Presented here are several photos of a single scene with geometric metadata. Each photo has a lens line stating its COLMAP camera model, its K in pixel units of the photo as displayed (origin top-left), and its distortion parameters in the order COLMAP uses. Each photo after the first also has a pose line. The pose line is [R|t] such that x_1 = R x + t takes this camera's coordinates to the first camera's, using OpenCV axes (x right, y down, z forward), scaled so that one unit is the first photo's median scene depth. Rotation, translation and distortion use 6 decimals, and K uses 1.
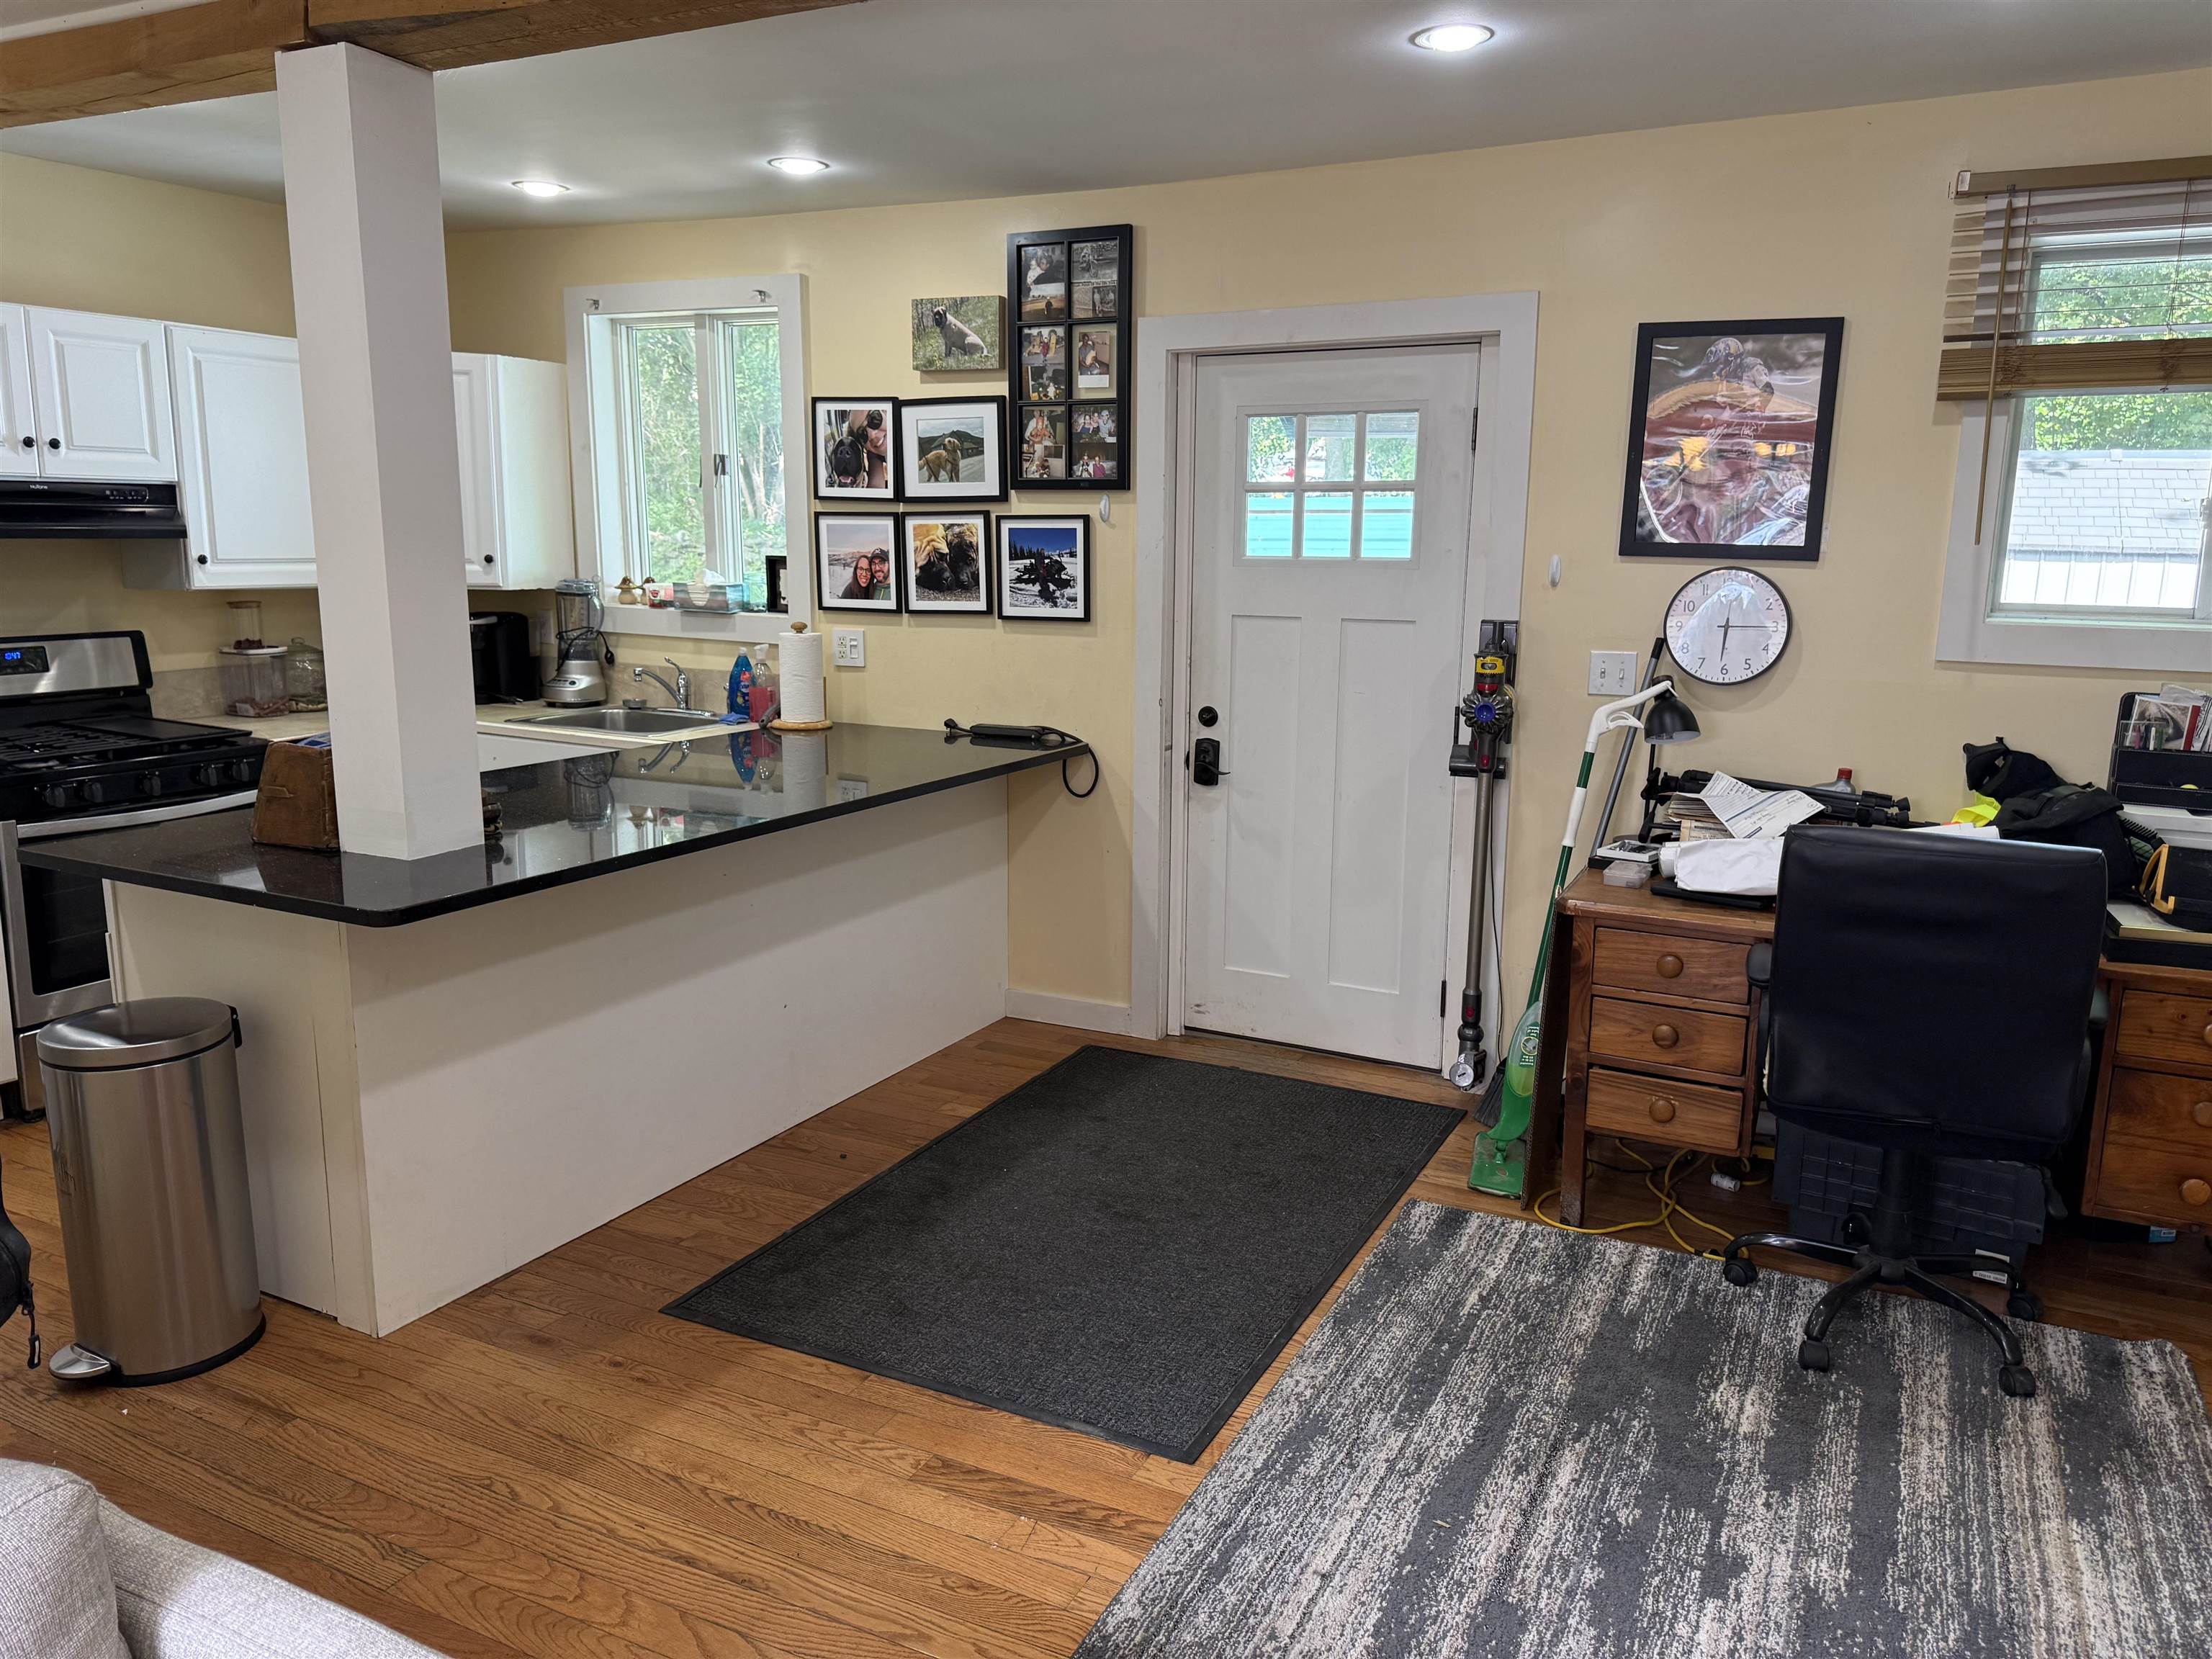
lens RADIAL K [[1555.2, 0, 1117.2], [0, 1555.2, 813.5], [0, 0, 1]] dist [0.130911, -0.171554]
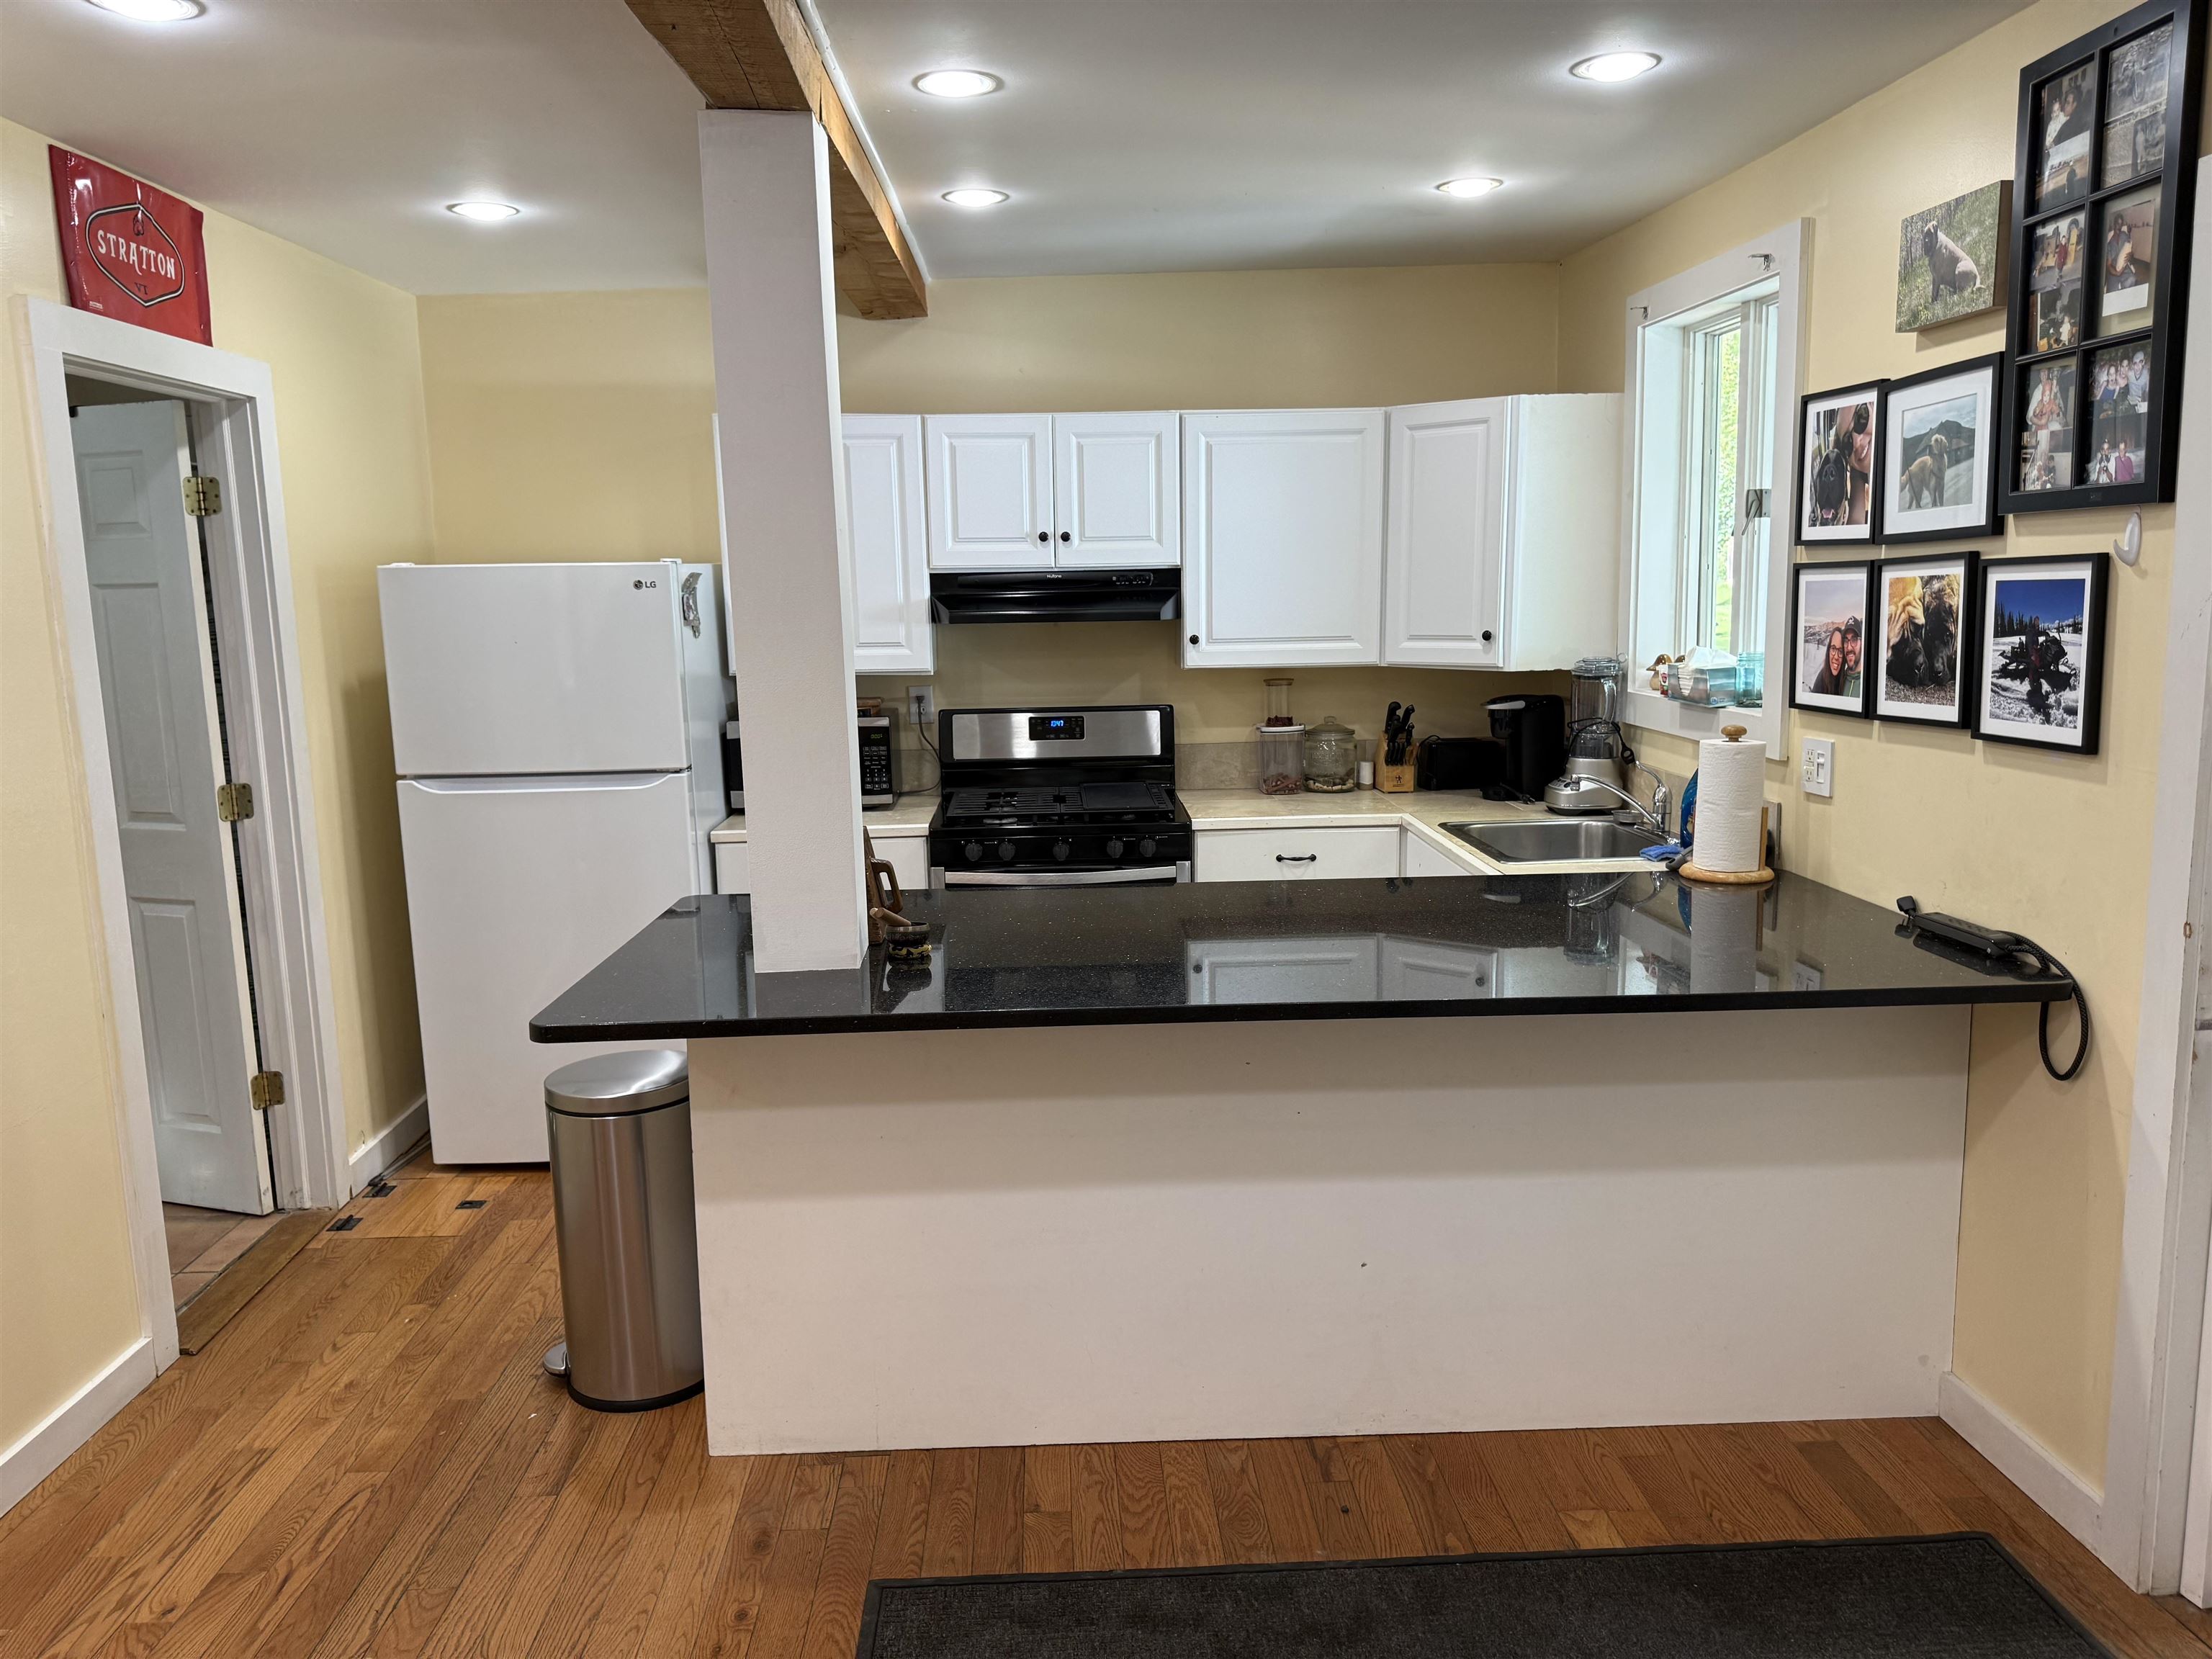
lens RADIAL K [[1555.6, 0, 1106.0], [0, 1555.6, 829.5], [0, 0, 1]] dist [0.028069, -0.060767]
pose [[0.482753, 0.111668, -0.868608, 0.276334], [-0.130506, 0.989936, 0.054734, -0.082387], [0.865978, 0.086936, 0.492467, 0.450048]]
